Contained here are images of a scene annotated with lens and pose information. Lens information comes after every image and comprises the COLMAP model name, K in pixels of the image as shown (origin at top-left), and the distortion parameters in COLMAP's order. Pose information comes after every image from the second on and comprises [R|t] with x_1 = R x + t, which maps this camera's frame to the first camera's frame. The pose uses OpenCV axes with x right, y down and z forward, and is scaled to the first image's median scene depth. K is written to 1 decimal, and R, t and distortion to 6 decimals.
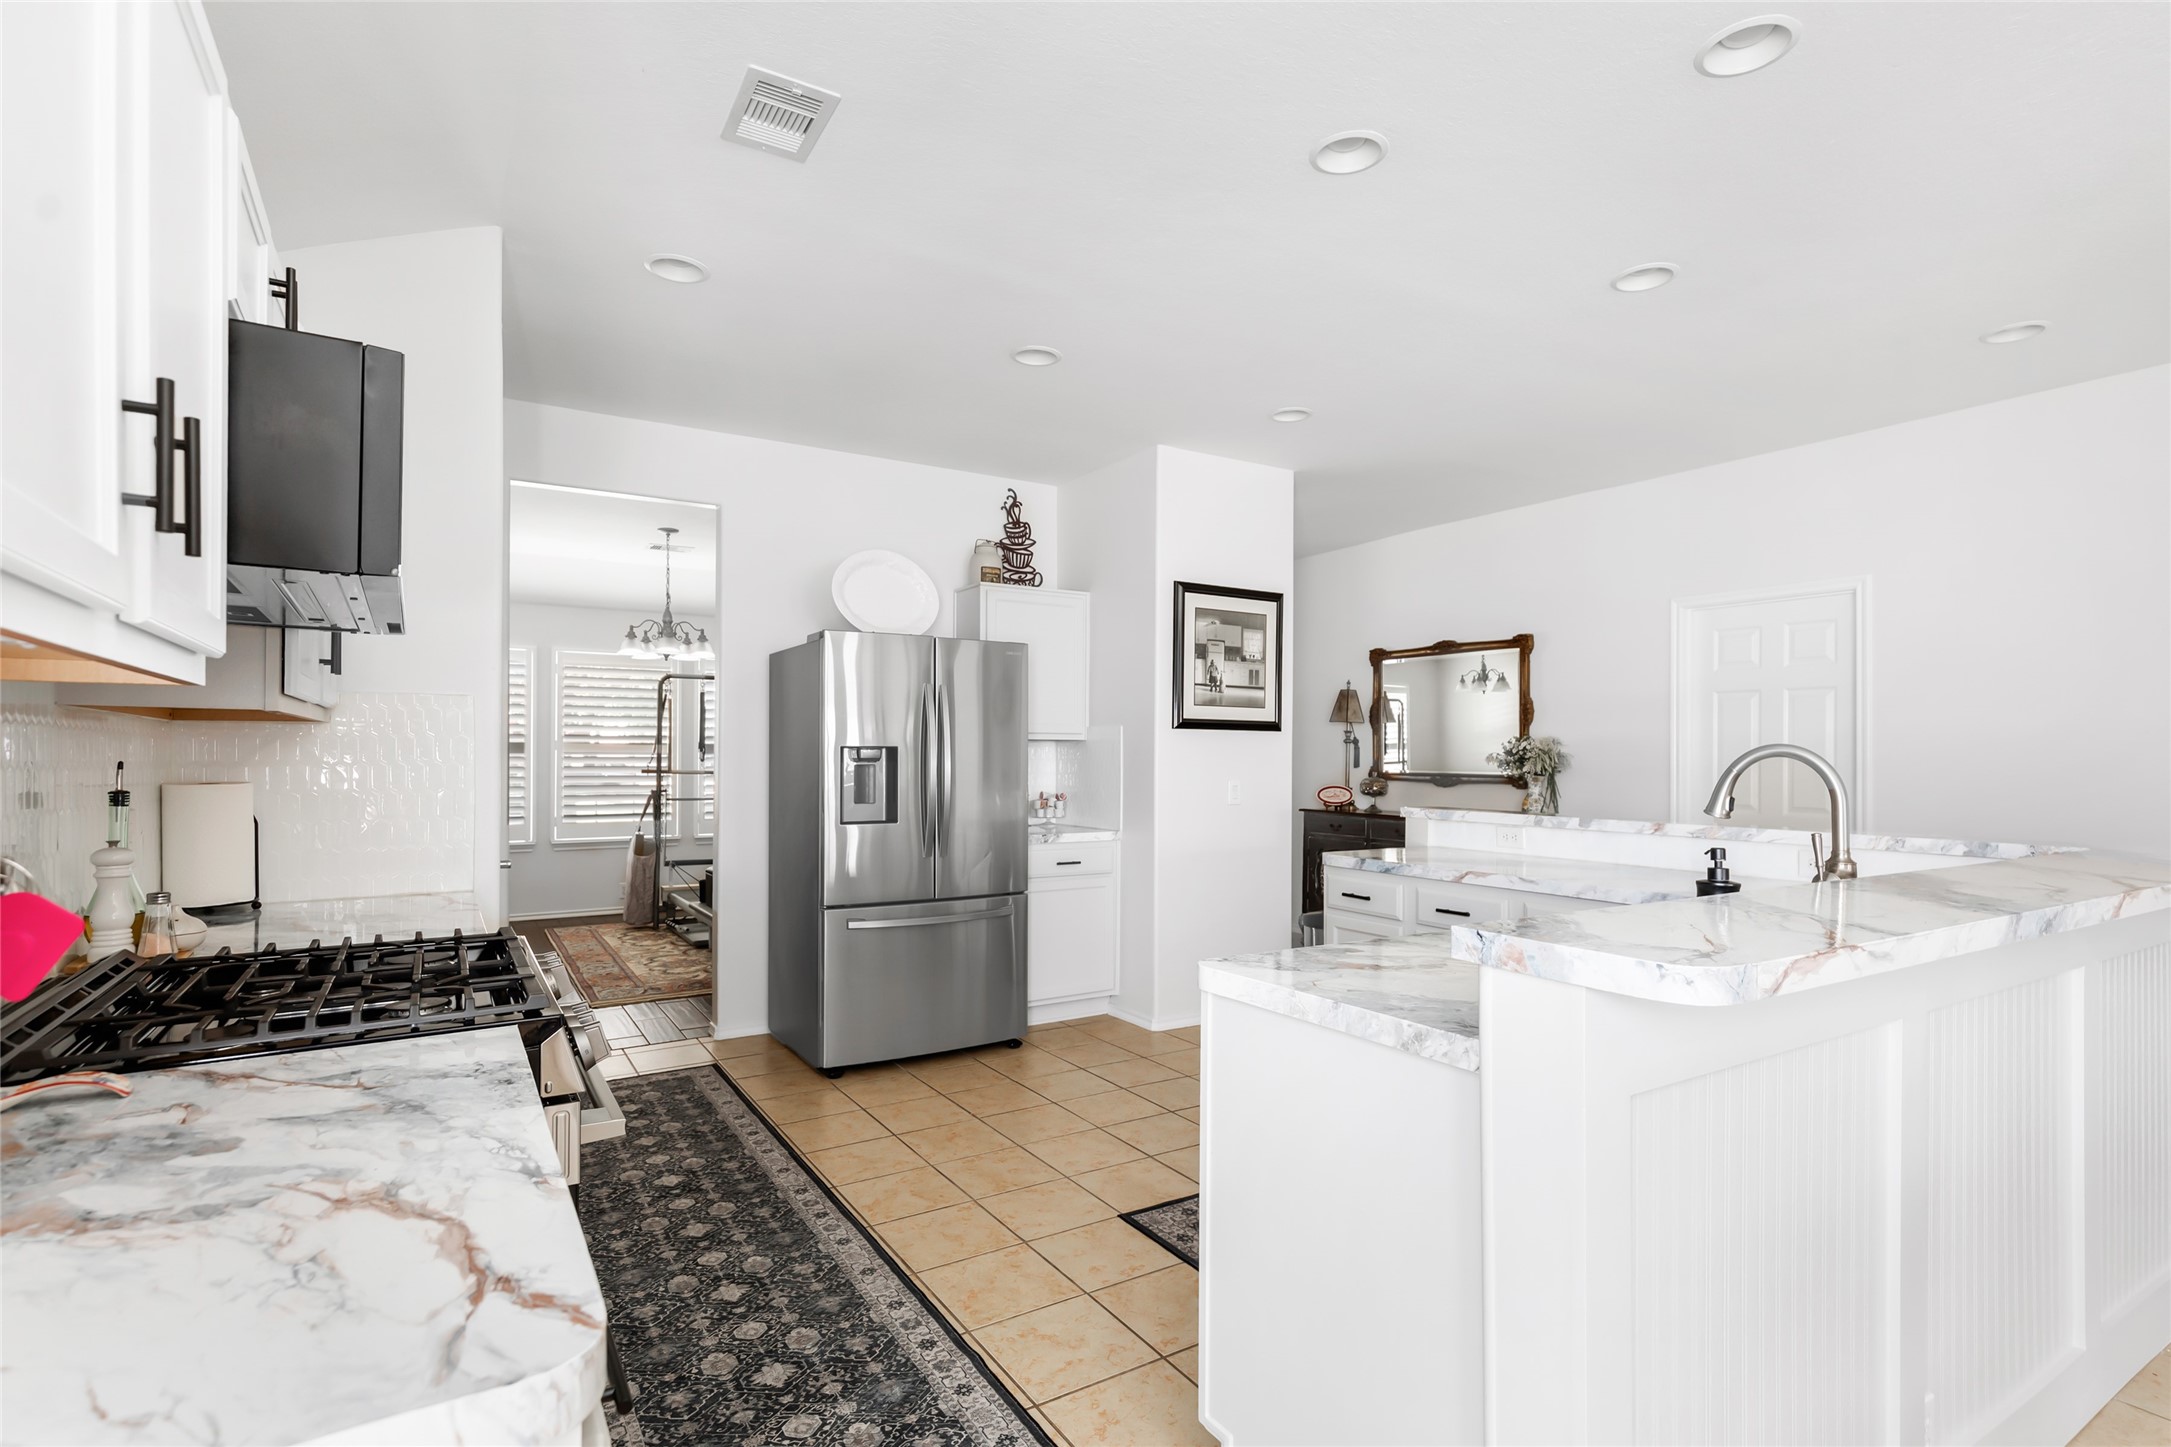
lens RADIAL K [[1039.6, 0, 1100.7], [0, 1039.6, 747.6], [0, 0, 1]] dist [0.010298, 0.000940]
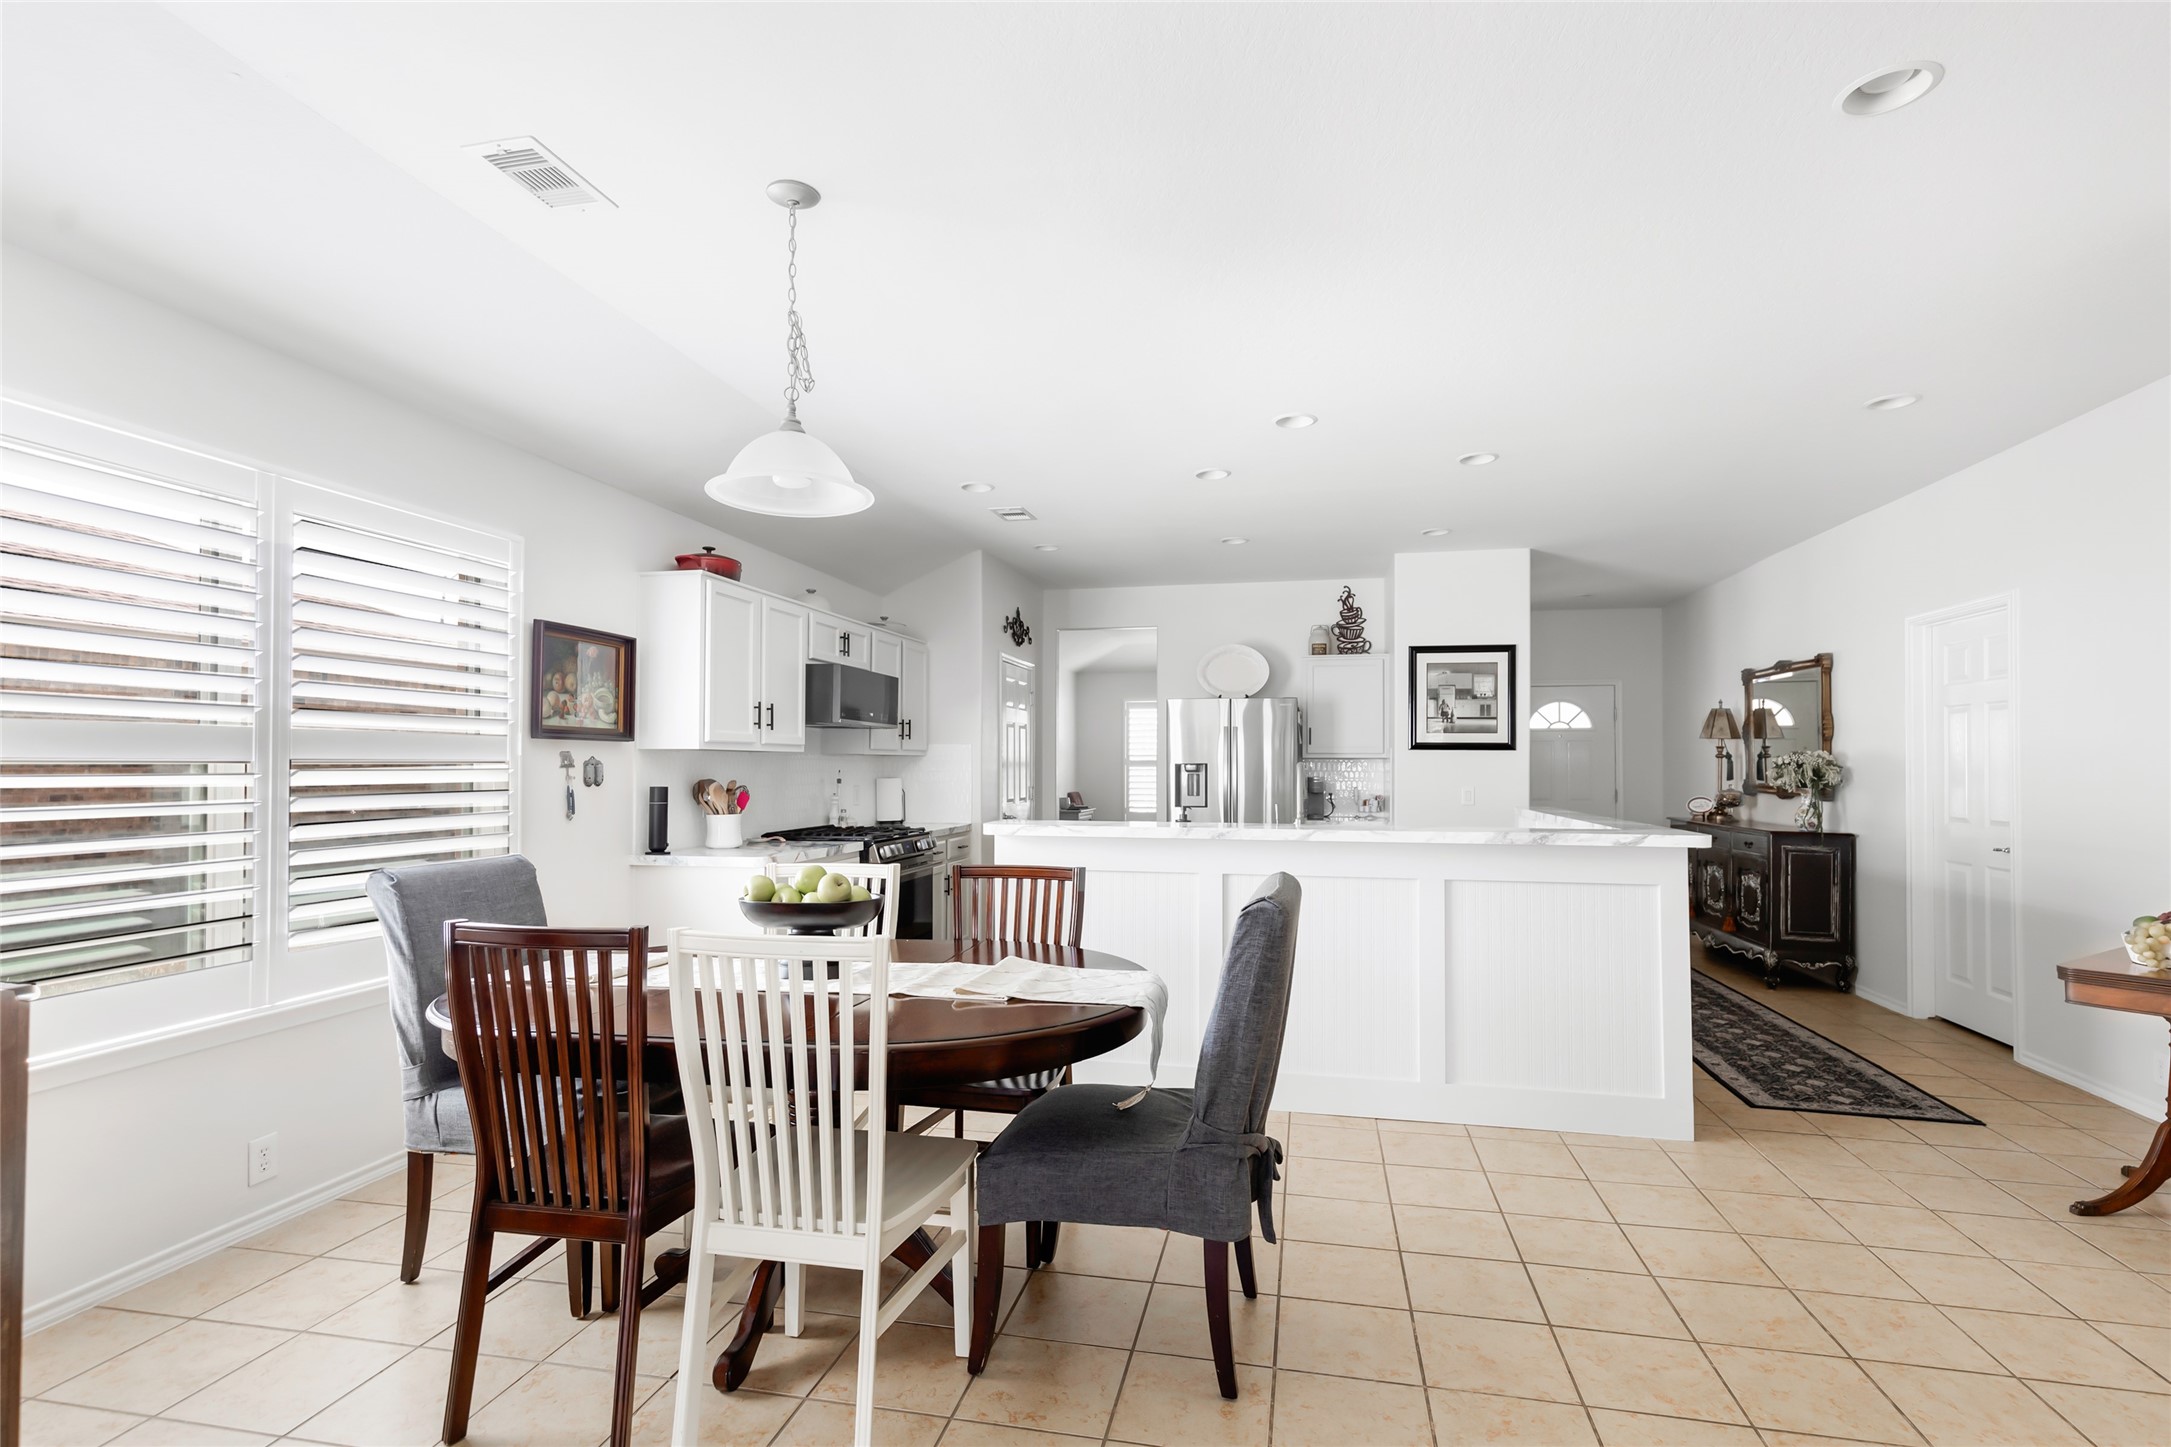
lens RADIAL K [[1039.6, 0, 1100.7], [0, 1039.6, 747.6], [0, 0, 1]] dist [0.010298, 0.000940]
pose [[0.724582, -0.014807, -0.689030, 0.703319], [0.004414, 0.999848, -0.016845, 0.000858], [0.689175, 0.009164, 0.724537, -0.308276]]
